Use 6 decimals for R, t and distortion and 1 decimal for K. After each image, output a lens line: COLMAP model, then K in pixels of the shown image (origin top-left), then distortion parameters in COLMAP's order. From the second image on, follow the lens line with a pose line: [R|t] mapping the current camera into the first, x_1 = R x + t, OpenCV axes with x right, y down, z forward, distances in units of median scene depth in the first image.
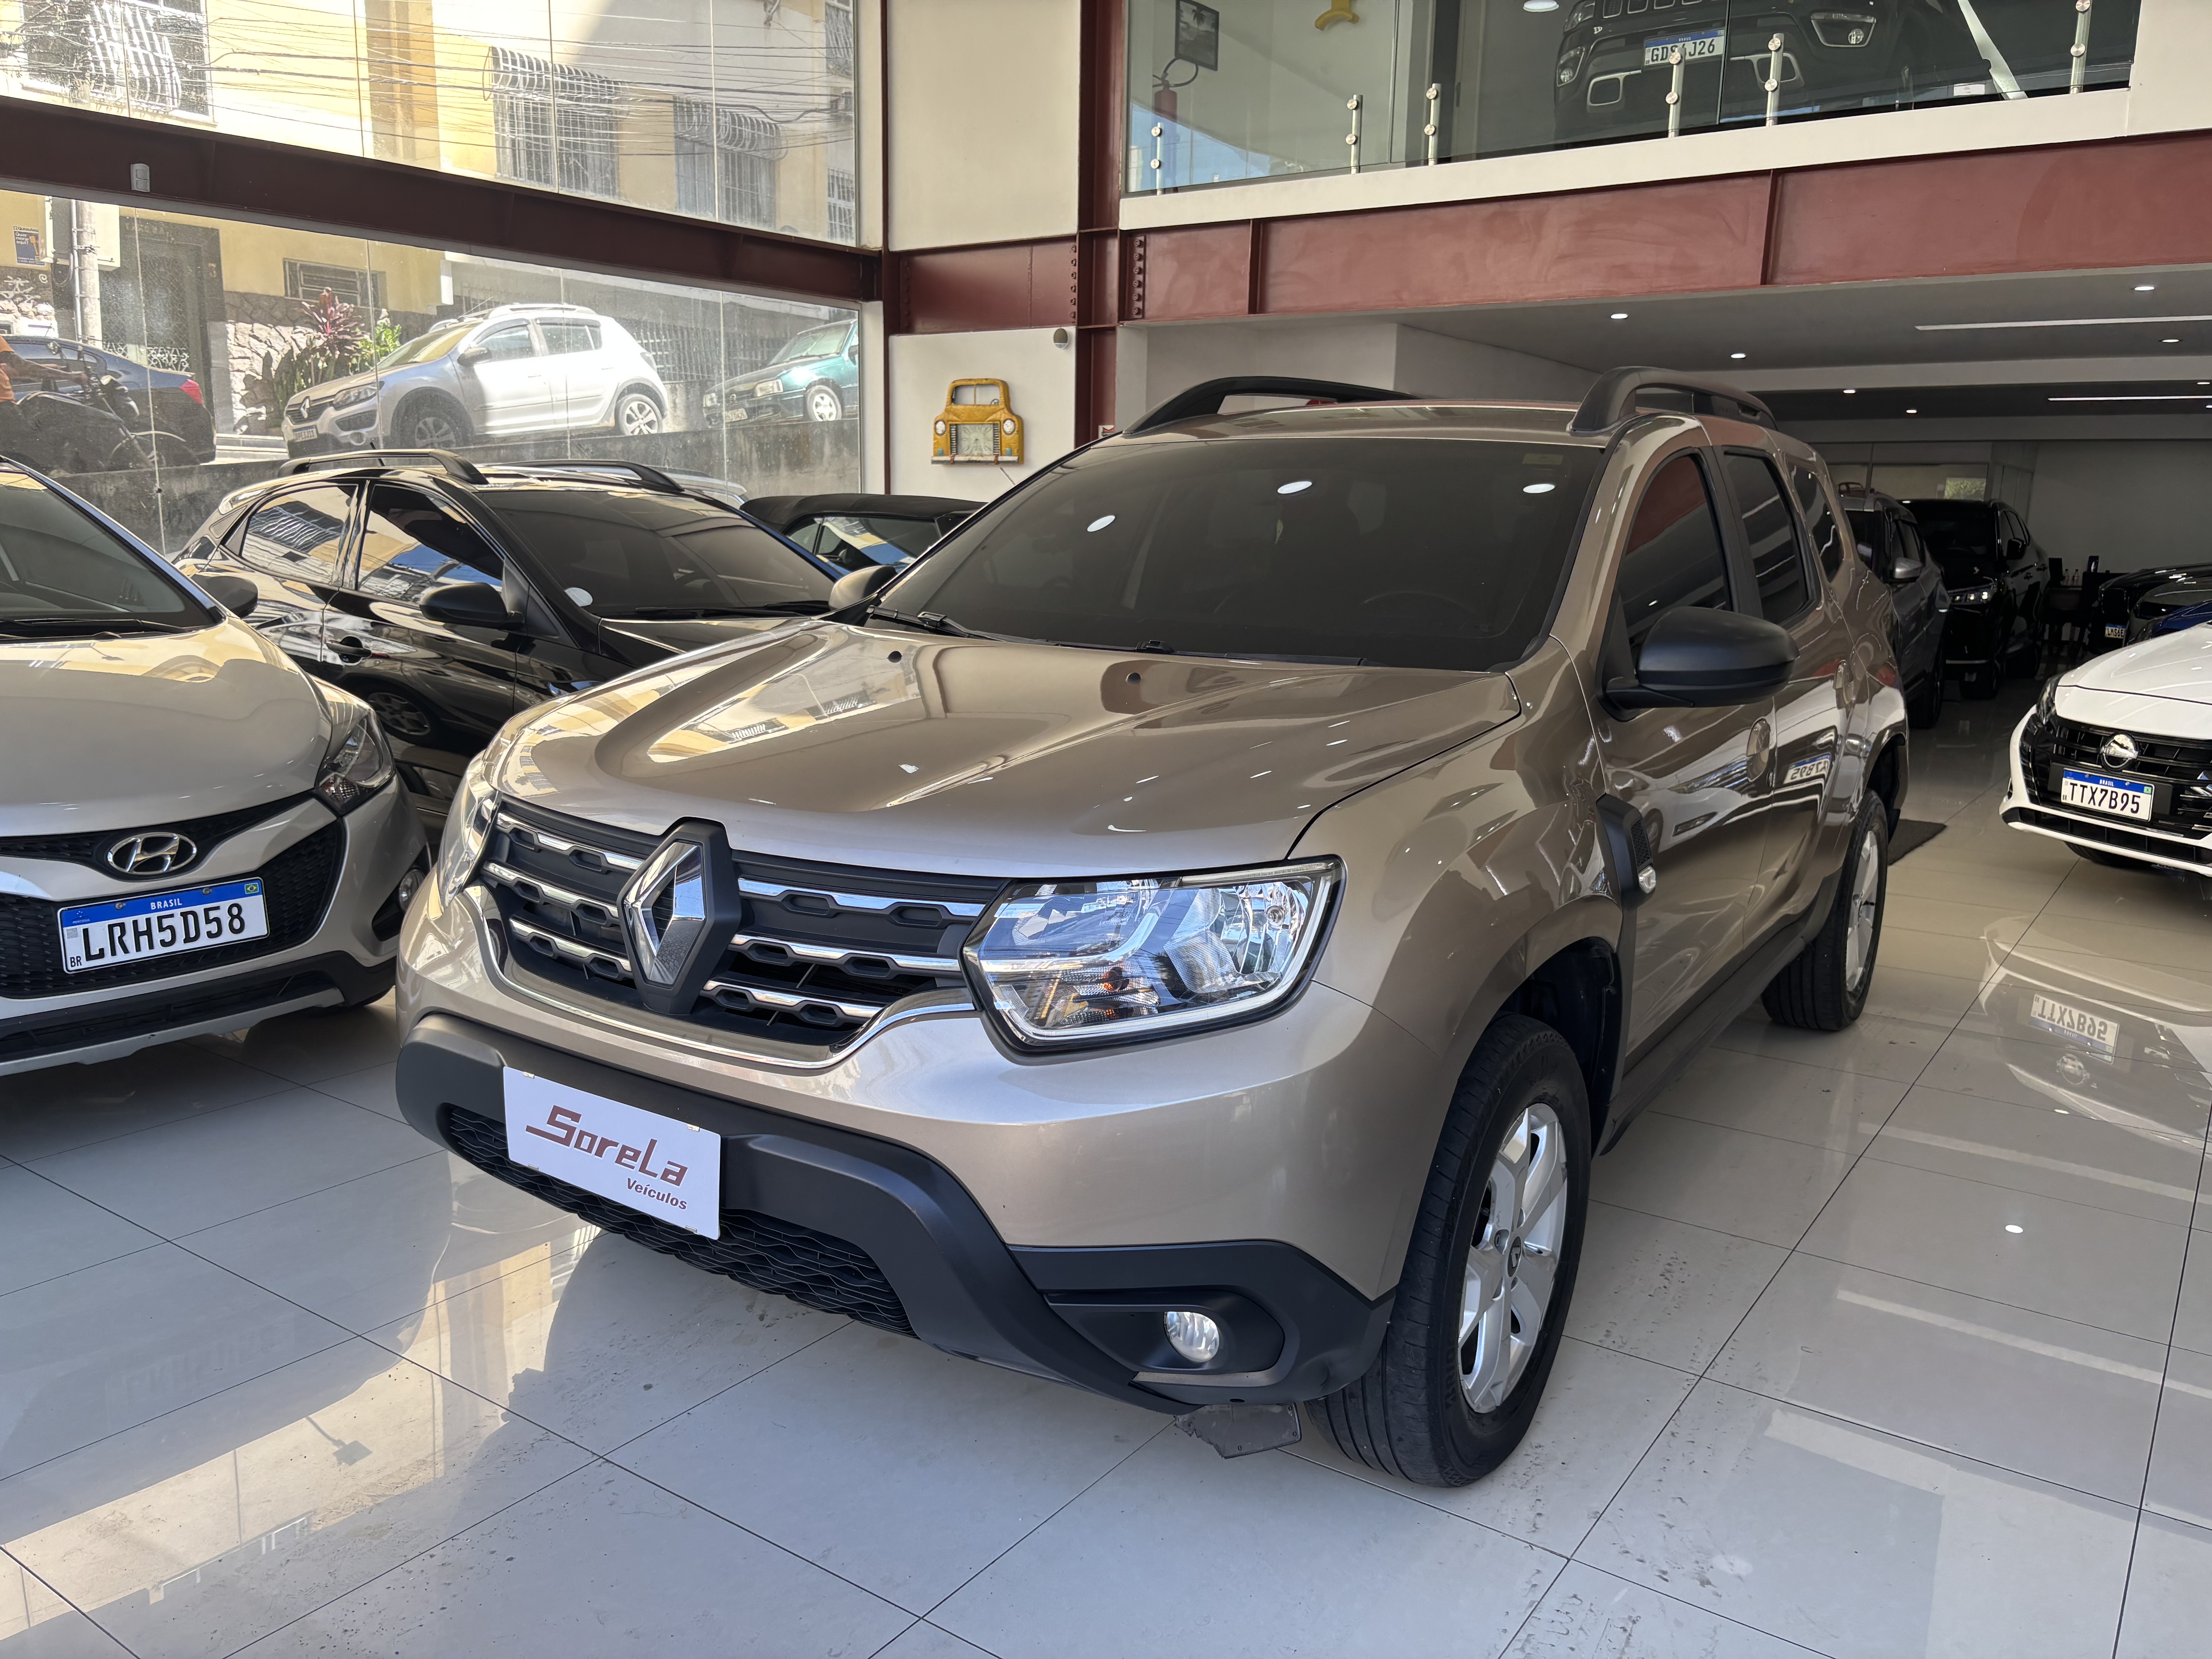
lens RADIAL K [[1623.0, 0, 1106.0], [0, 1623.0, 829.5], [0, 0, 1]] dist [-0.004409, -0.002384]
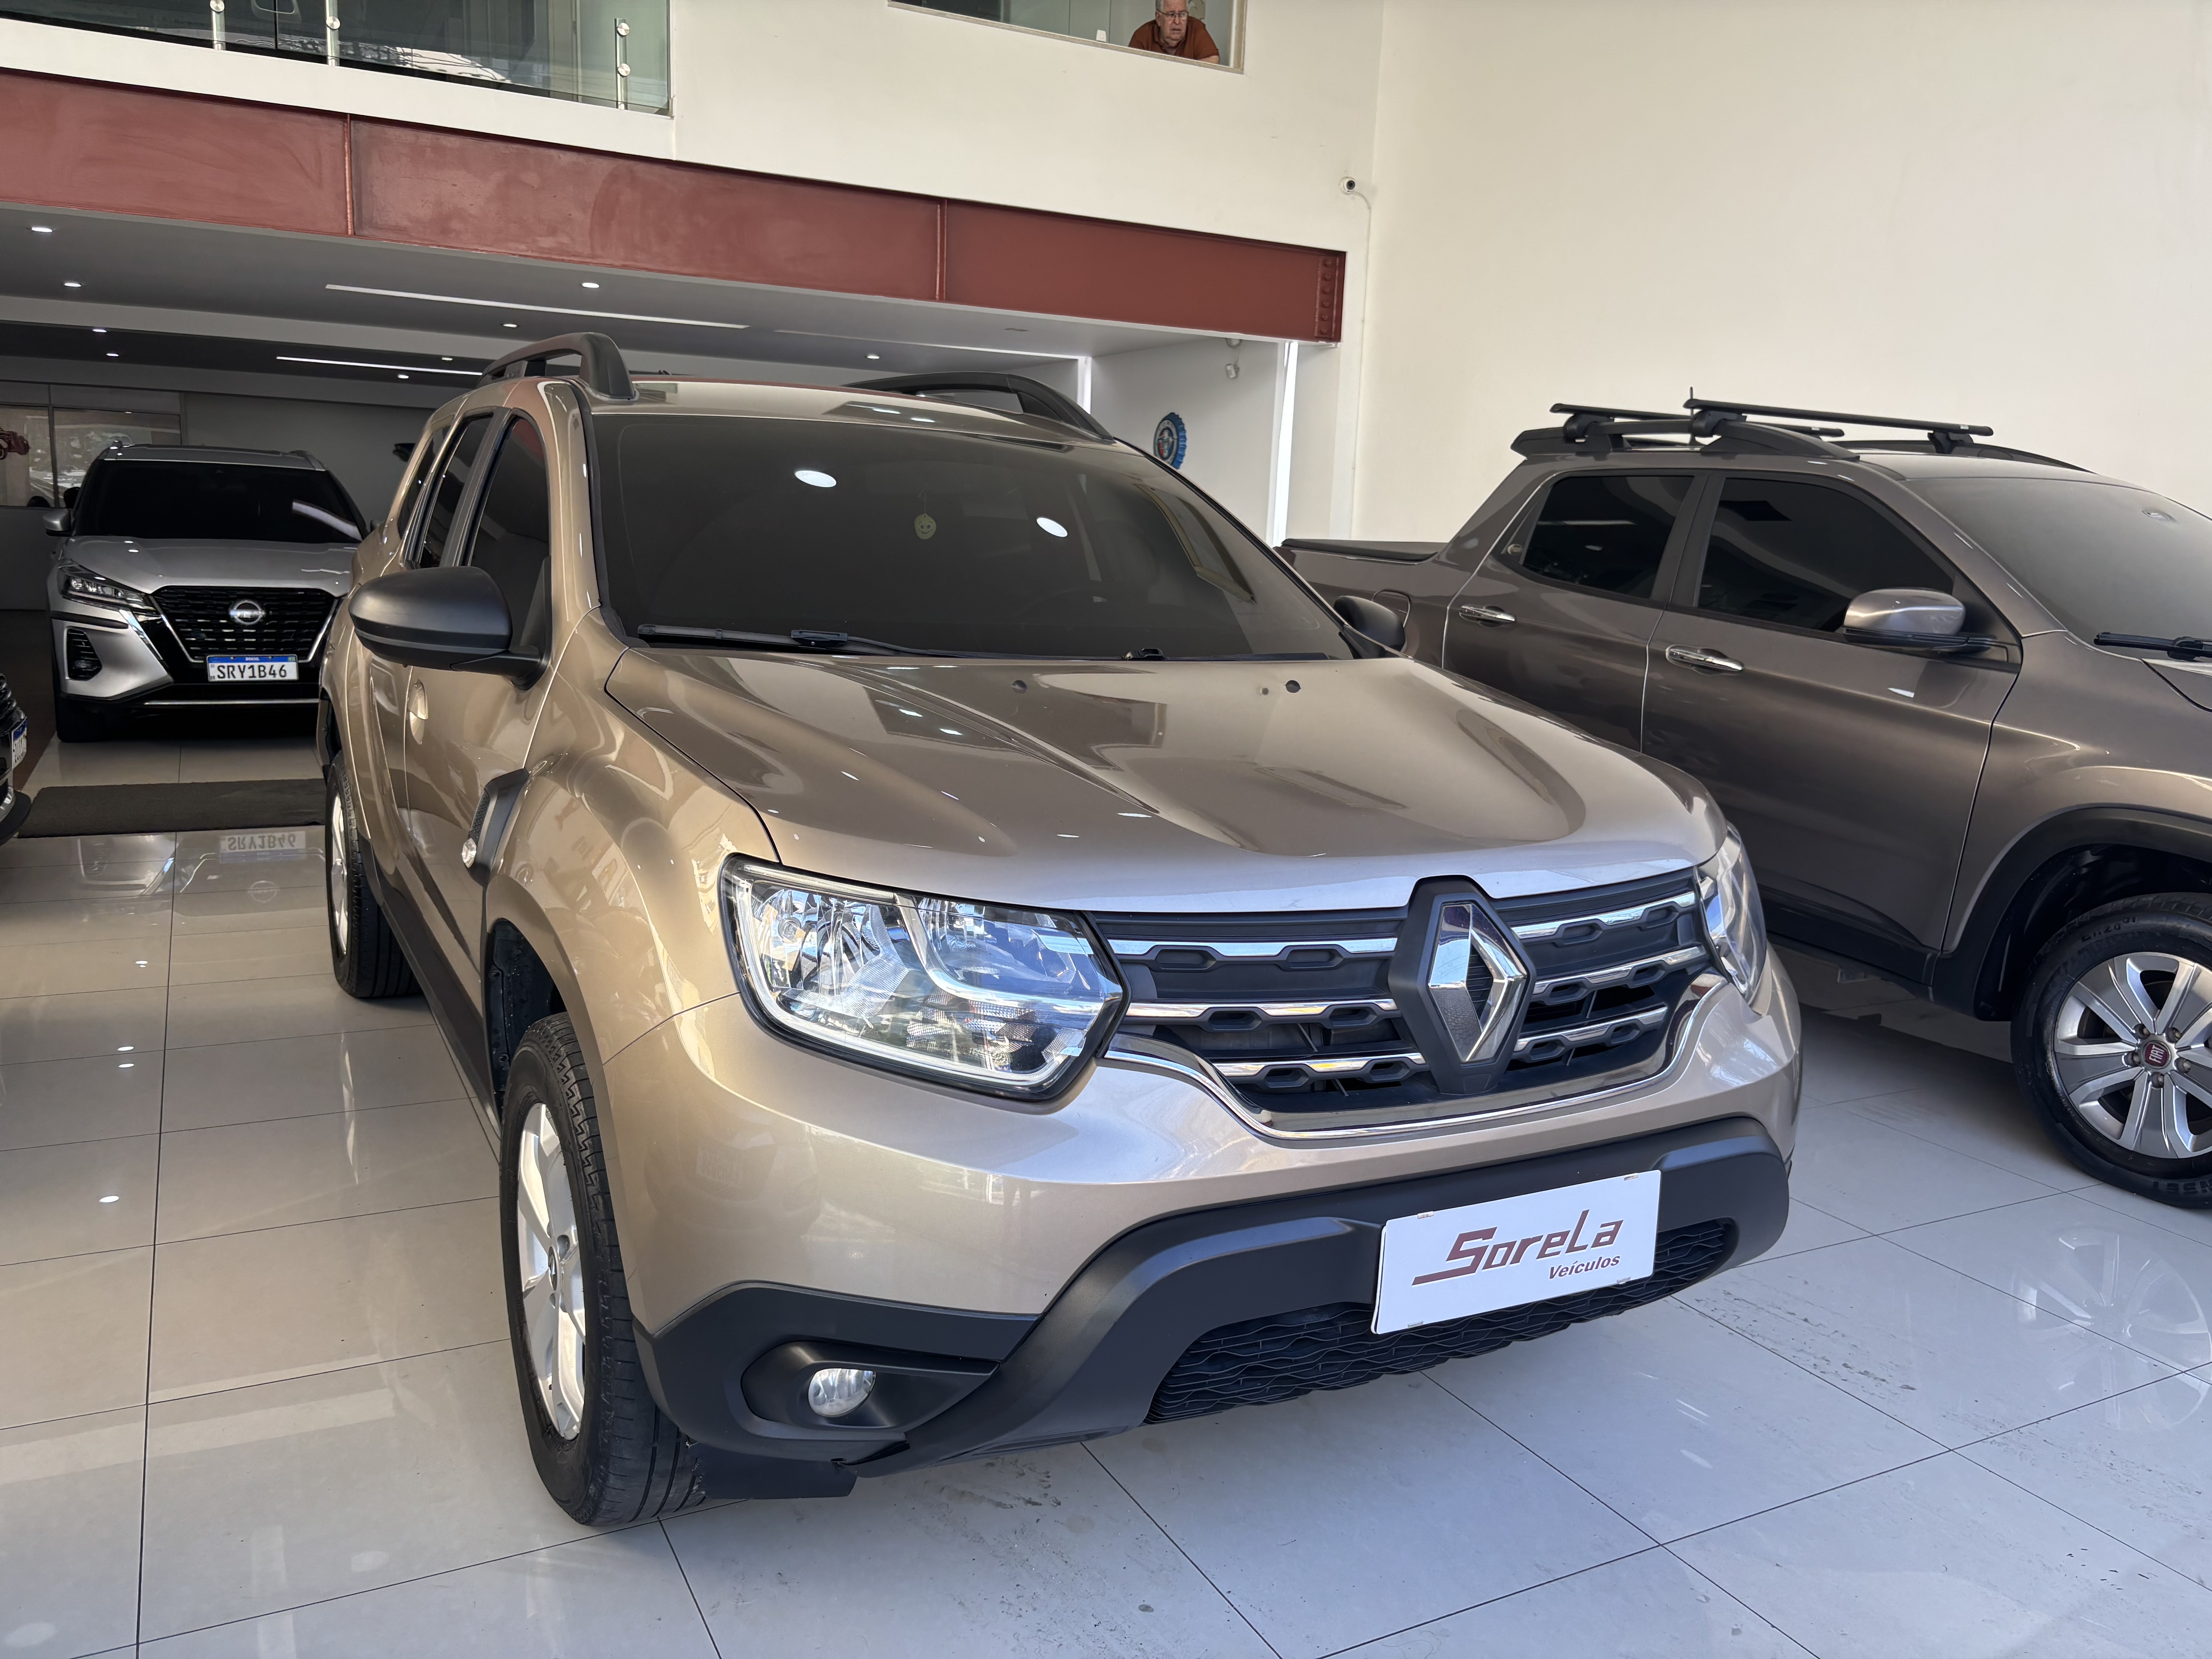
lens RADIAL K [[1623.0, 0, 1106.0], [0, 1623.0, 829.5], [0, 0, 1]] dist [-0.004409, -0.002384]
pose [[0.485131, -0.155630, 0.860481, -1.138893], [0.129499, 0.985971, 0.105316, -0.154304], [-0.864800, 0.060339, 0.498478, 0.728920]]
